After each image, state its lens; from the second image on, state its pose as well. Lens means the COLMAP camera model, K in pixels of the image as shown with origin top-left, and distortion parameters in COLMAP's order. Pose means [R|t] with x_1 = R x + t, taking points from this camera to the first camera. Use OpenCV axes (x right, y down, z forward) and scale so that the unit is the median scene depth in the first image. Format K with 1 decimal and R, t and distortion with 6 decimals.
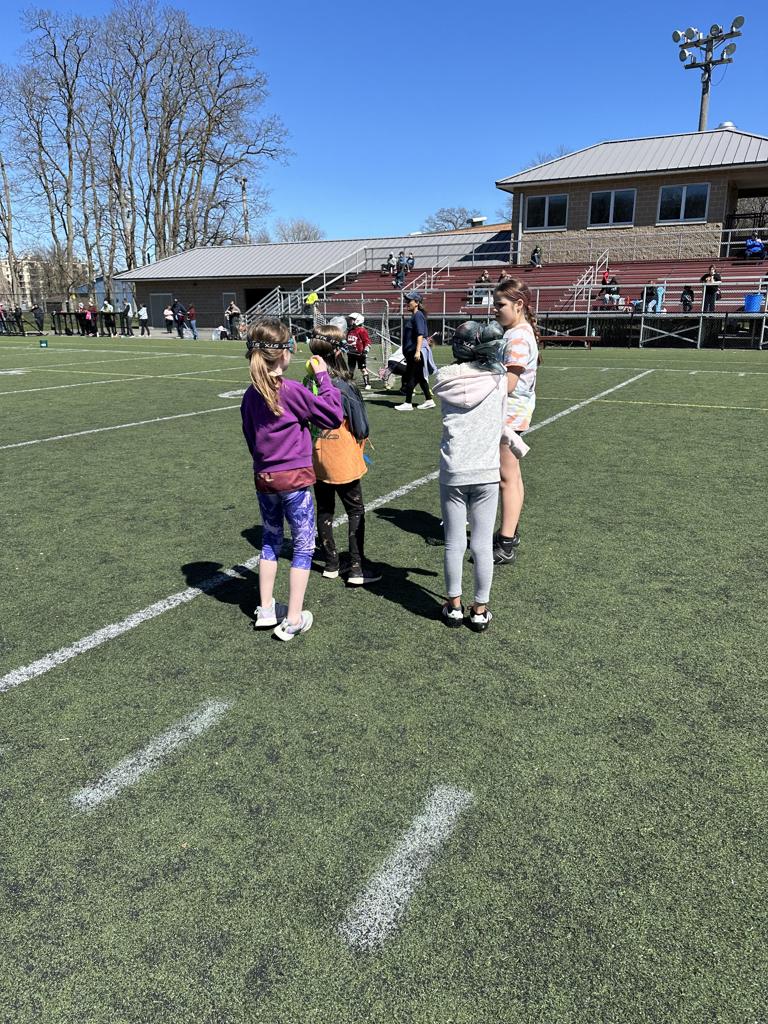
lens RADIAL K [[720.5, 0, 380.8], [0, 720.5, 518.3], [0, 0, 1]] dist [0.032111, -0.035663]
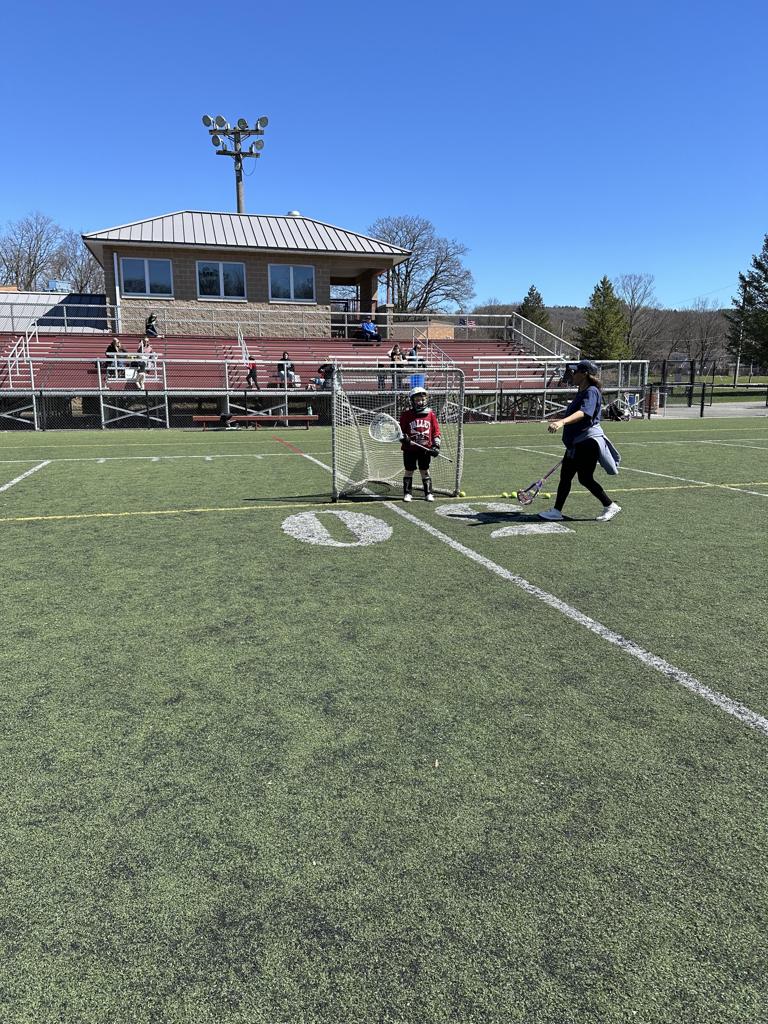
lens RADIAL K [[720.5, 0, 393.4], [0, 720.5, 520.6], [0, 0, 1]] dist [0.032111, -0.035663]
pose [[0.715439, -0.126211, 0.687181, -0.206210], [0.192921, 0.980996, -0.020680, -0.061962], [-0.671512, 0.147367, 0.726192, 0.218993]]
